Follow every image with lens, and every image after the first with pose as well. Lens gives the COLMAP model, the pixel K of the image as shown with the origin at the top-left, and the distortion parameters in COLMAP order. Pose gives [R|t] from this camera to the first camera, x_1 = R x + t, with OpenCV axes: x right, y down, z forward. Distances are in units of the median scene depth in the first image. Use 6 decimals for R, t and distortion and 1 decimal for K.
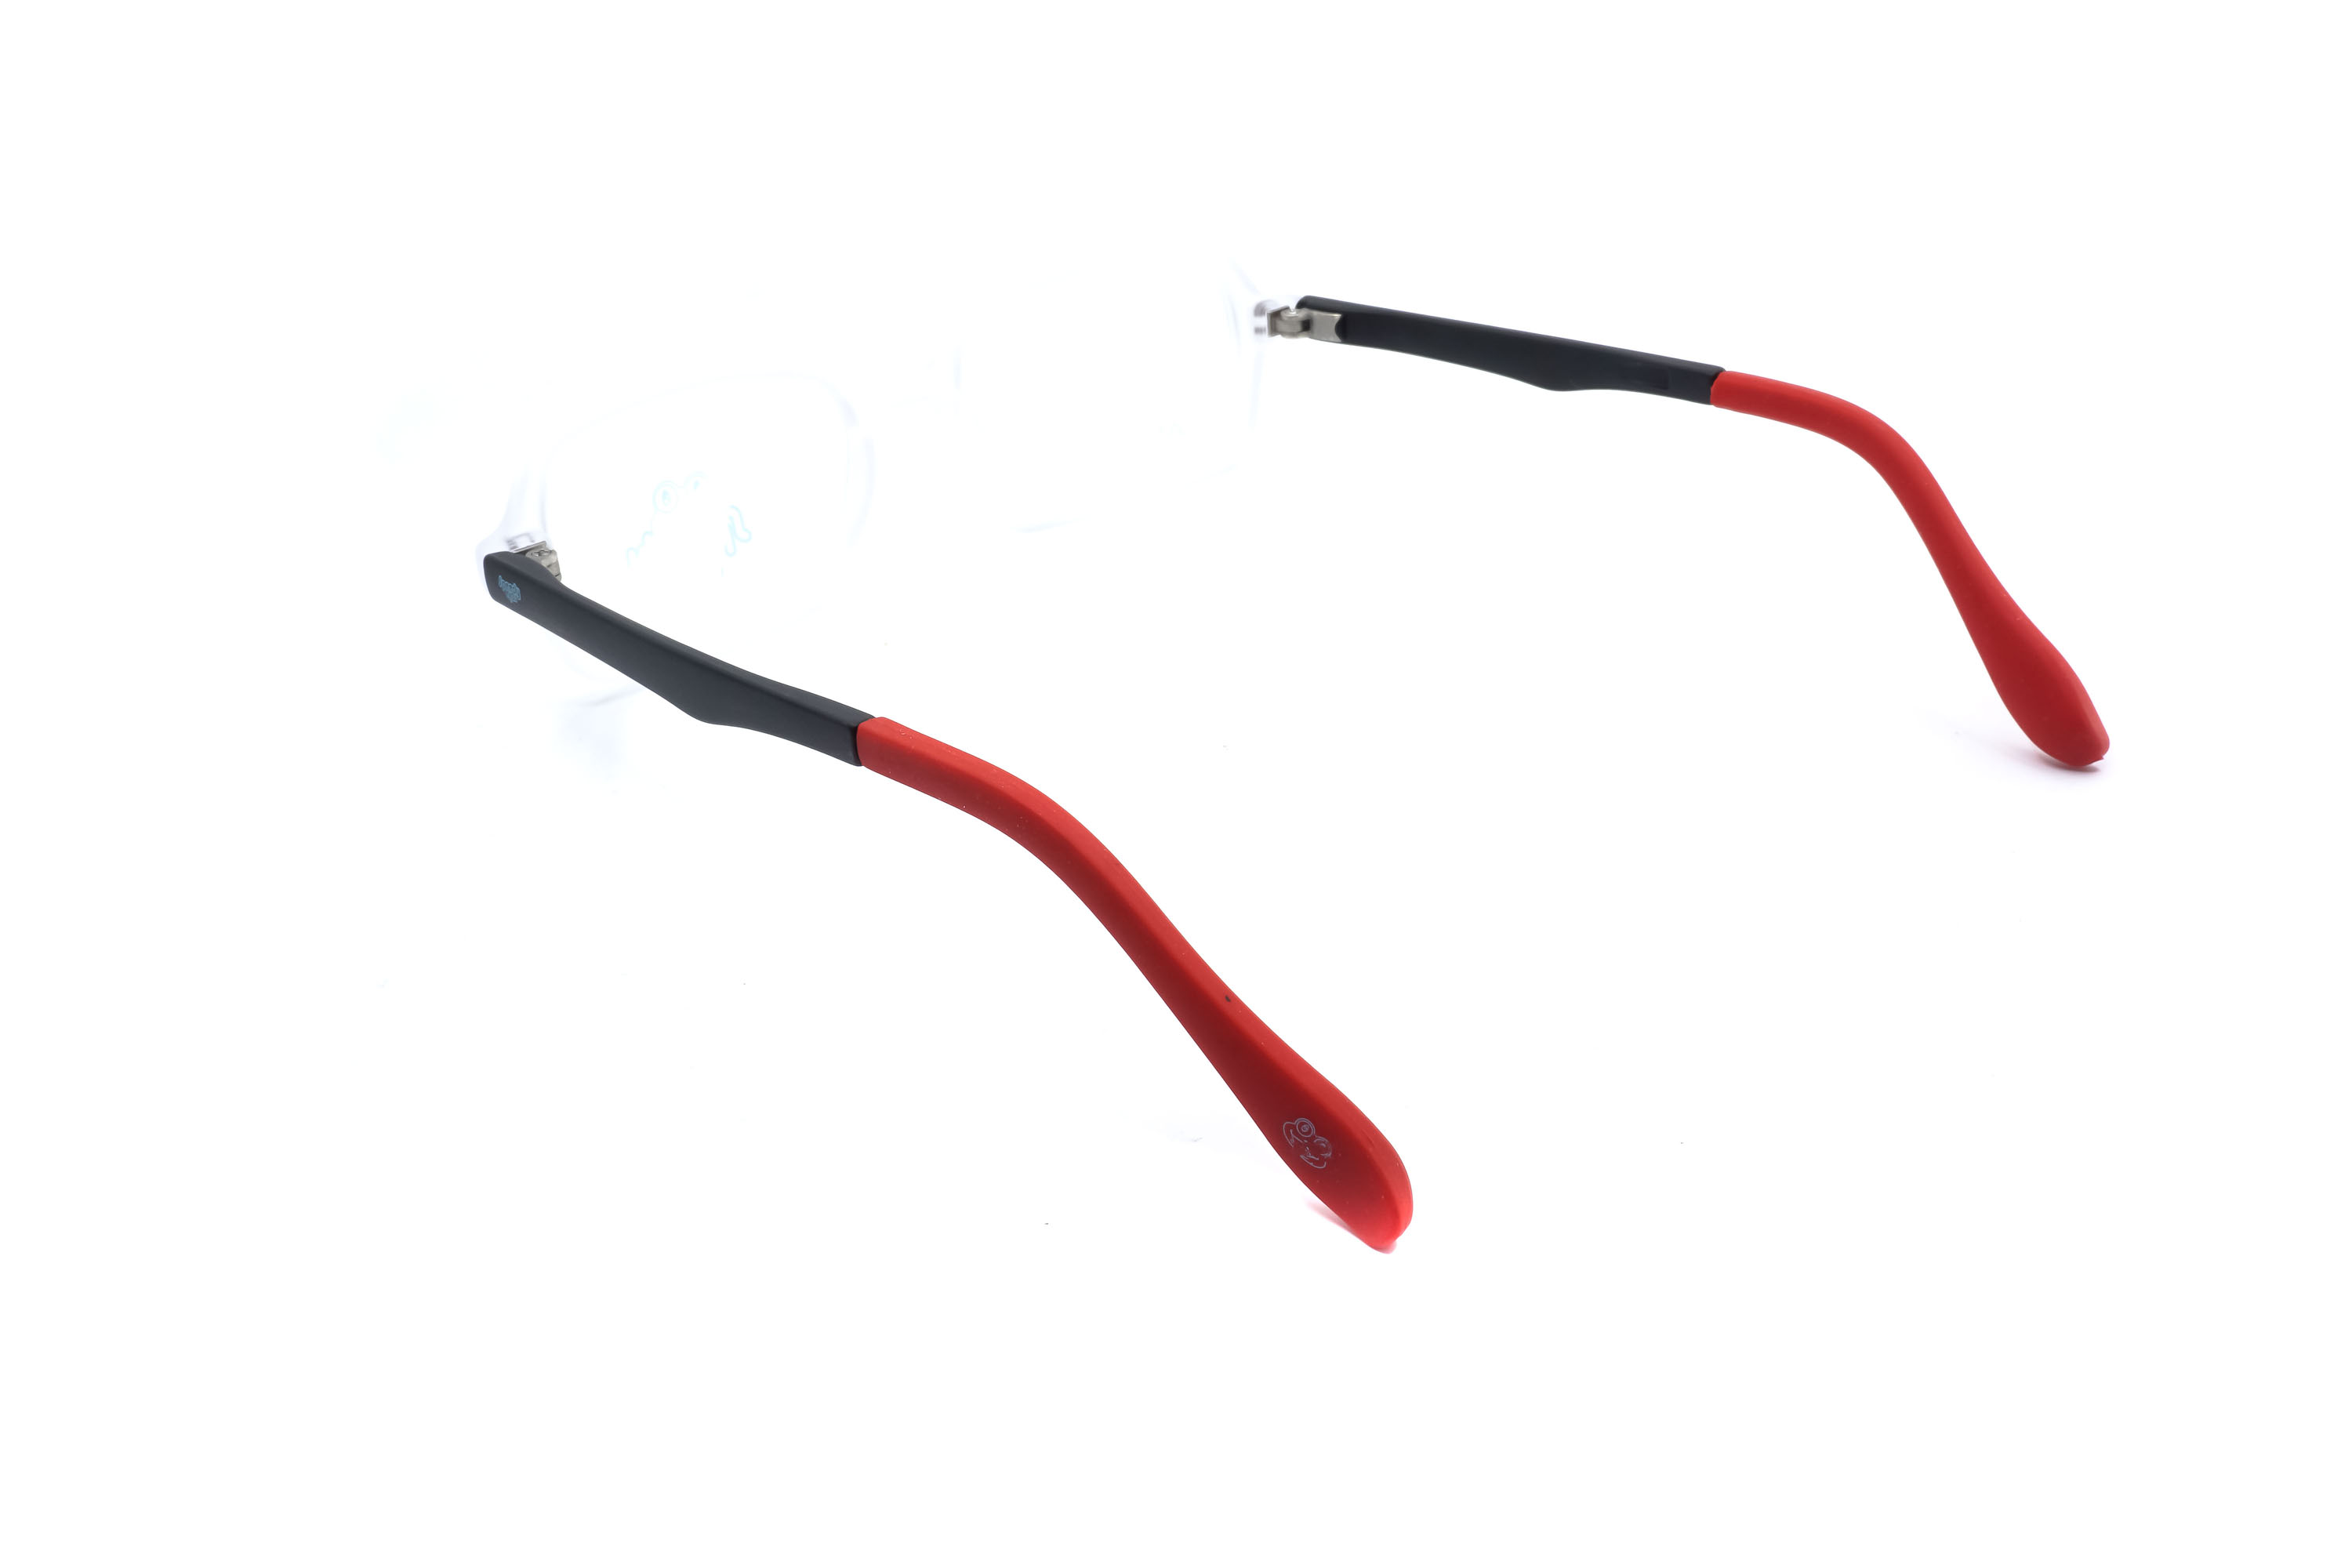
lens RADIAL K [[2417.2, 0, 1184.7], [0, 2417.2, 782.8], [0, 0, 1]] dist [0.002025, 0.000000]
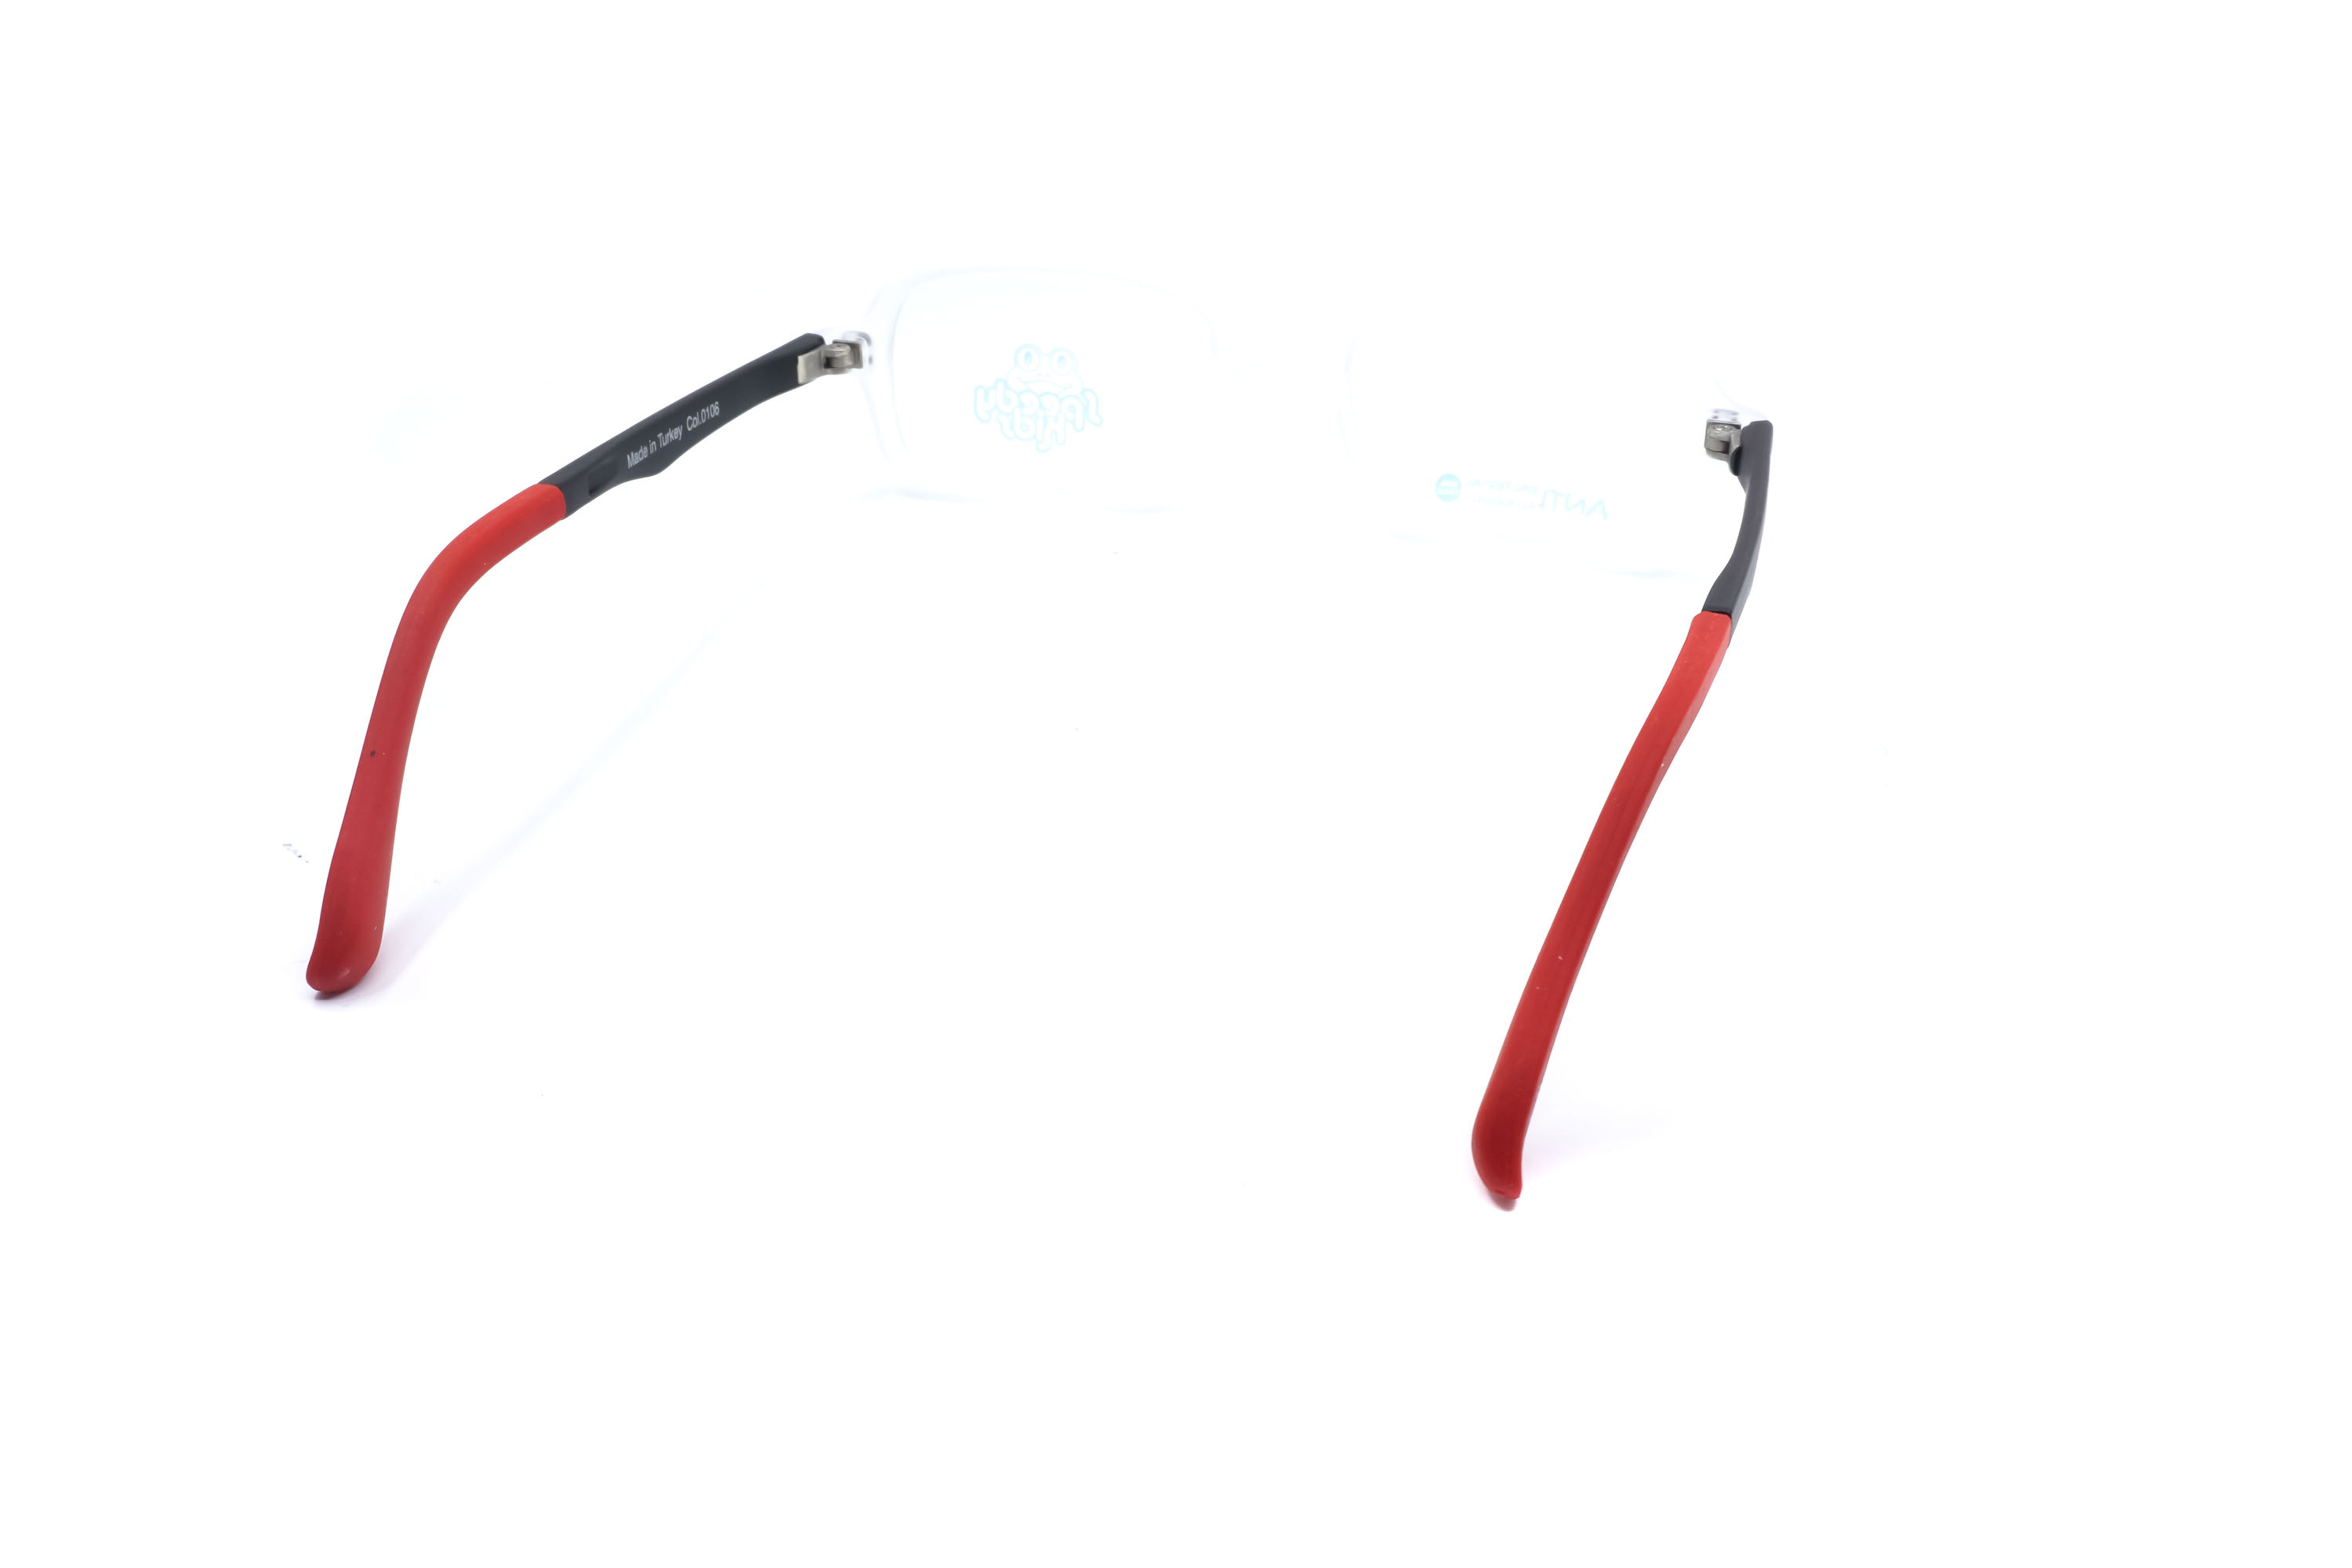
lens RADIAL K [[2417.2, 0, 1178.1], [0, 2417.2, 782.7], [0, 0, 1]] dist [0.002025, 0.000000]
pose [[0.496188, 0.428783, -0.754945, 0.758913], [-0.417224, 0.880314, 0.225768, -0.225354], [0.761395, 0.202957, 0.615700, 0.382407]]
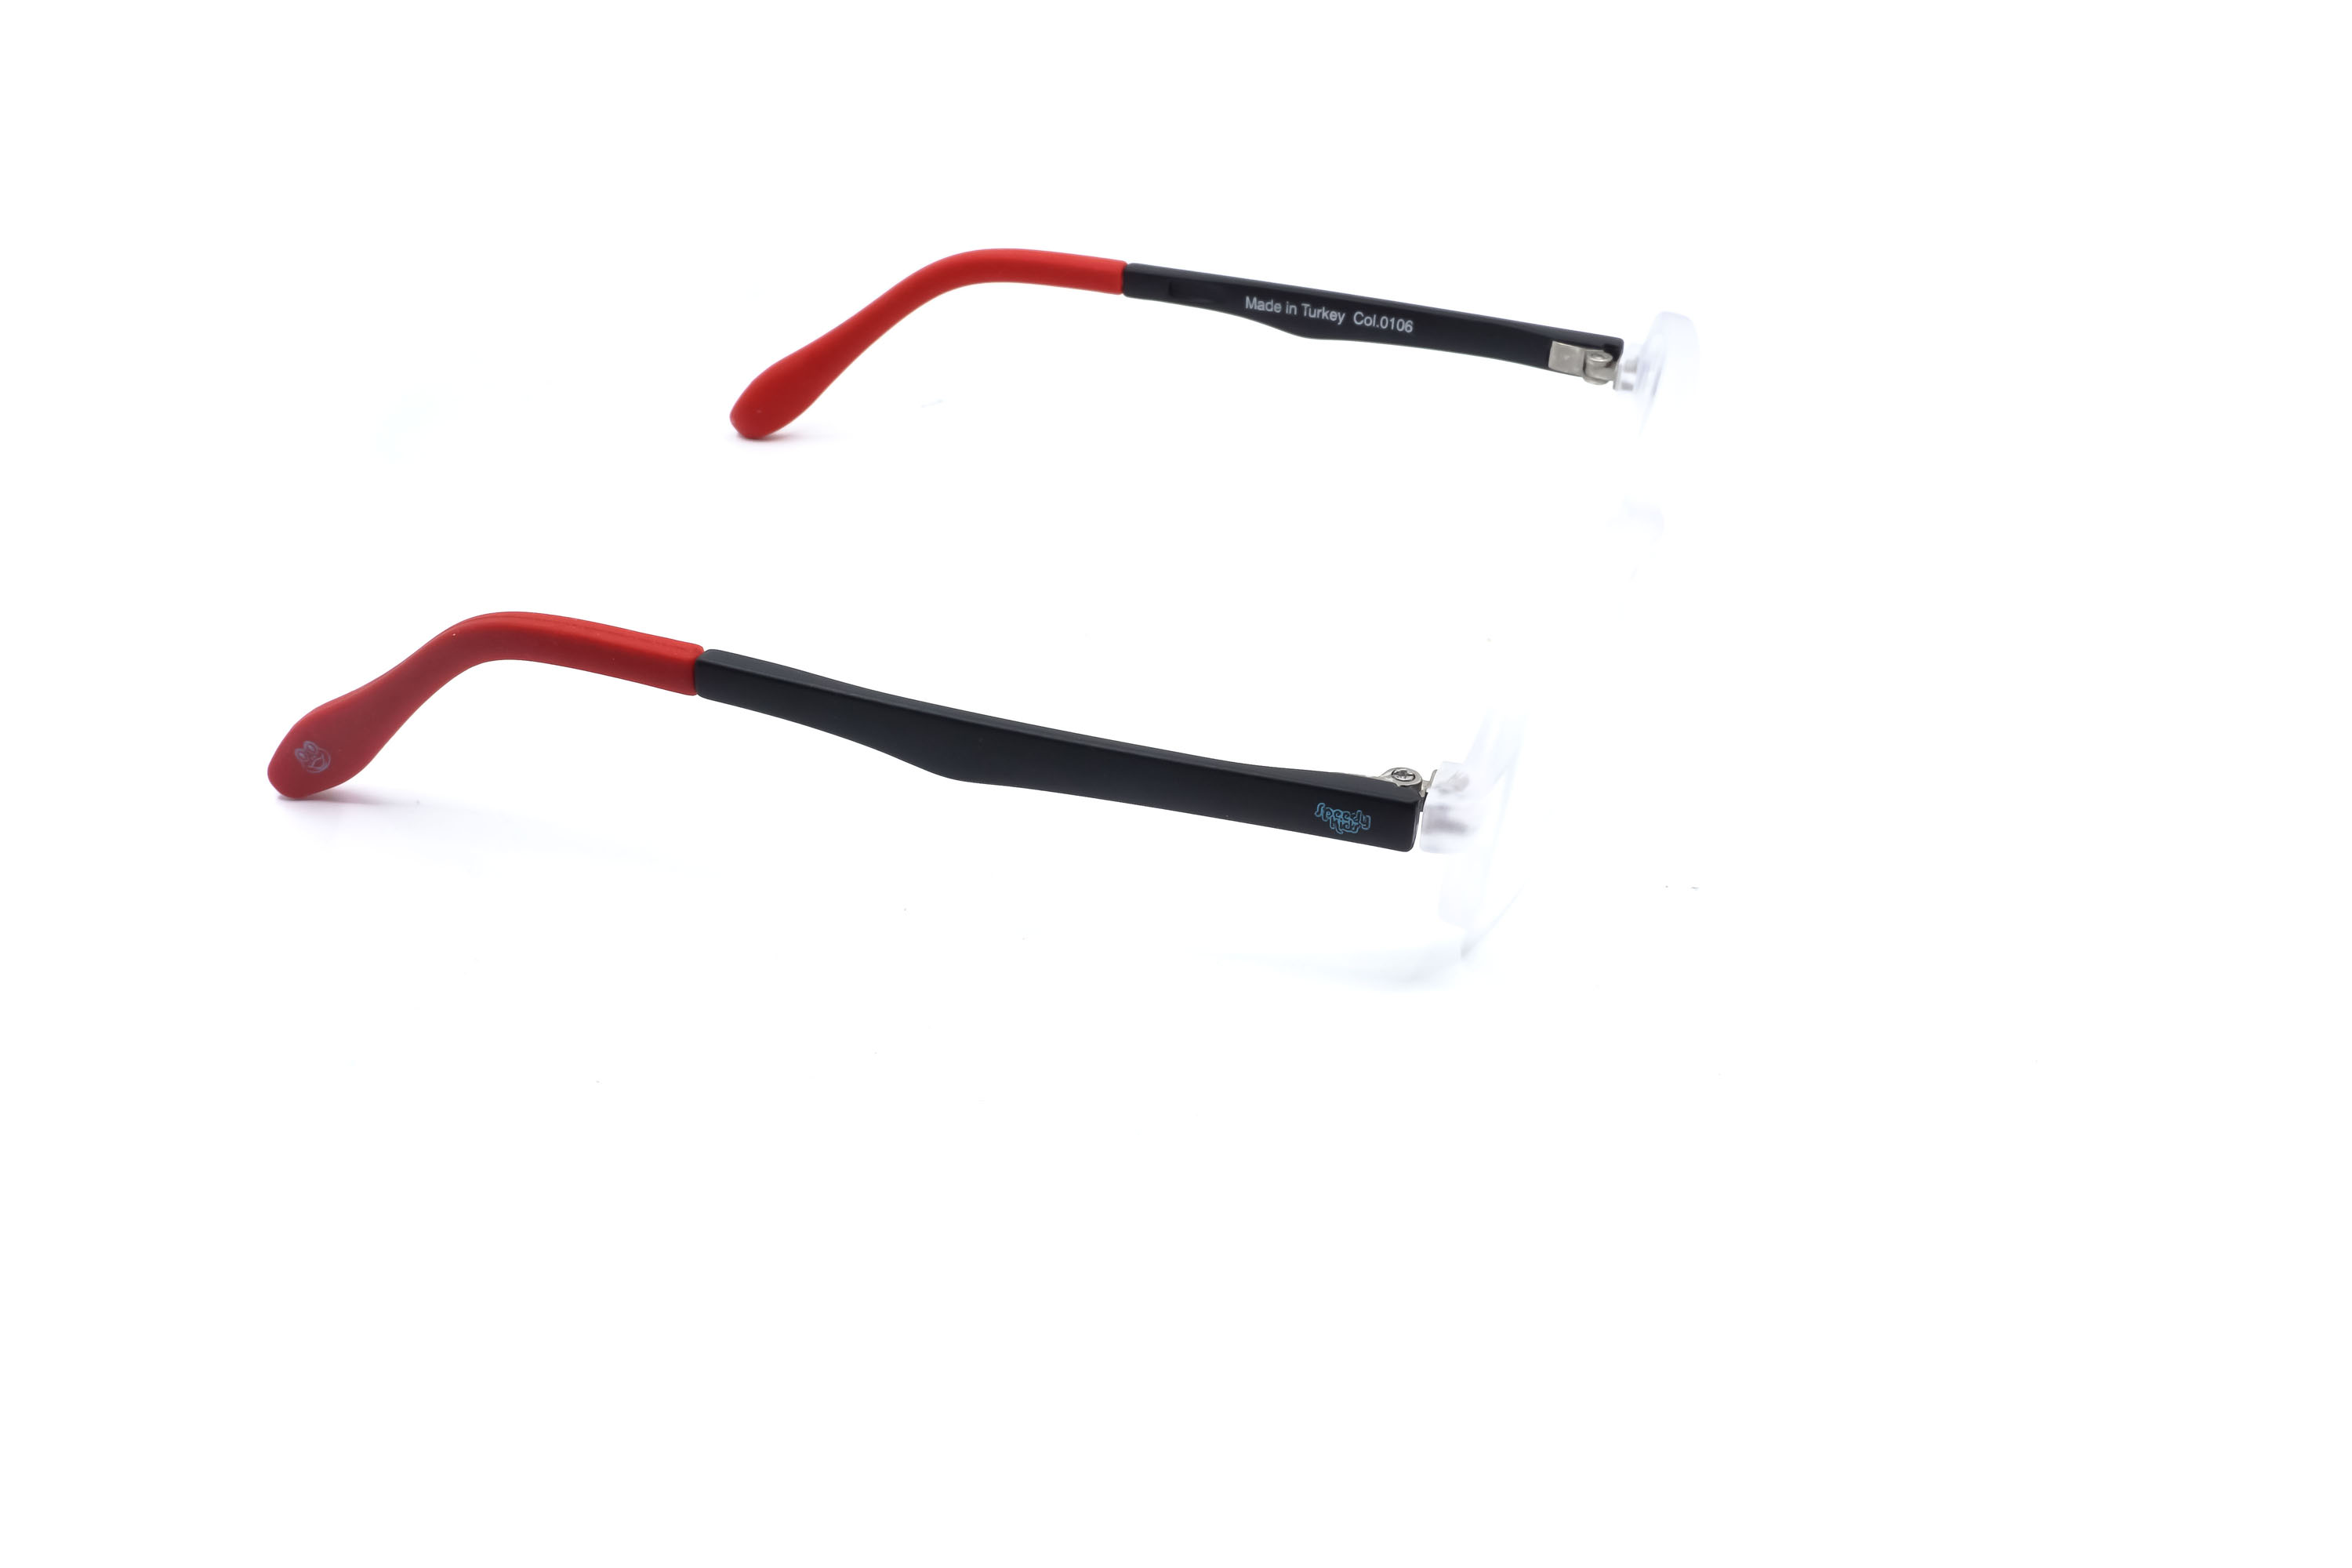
lens RADIAL K [[2417.2, 0, 1182.0], [0, 2417.2, 782.0], [0, 0, 1]] dist [0.002025, 0.000000]
pose [[-0.871140, 0.265931, -0.412790, 0.418949], [-0.211413, 0.555621, 0.804108, -0.810919], [0.443192, 0.787760, -0.427803, 1.436022]]
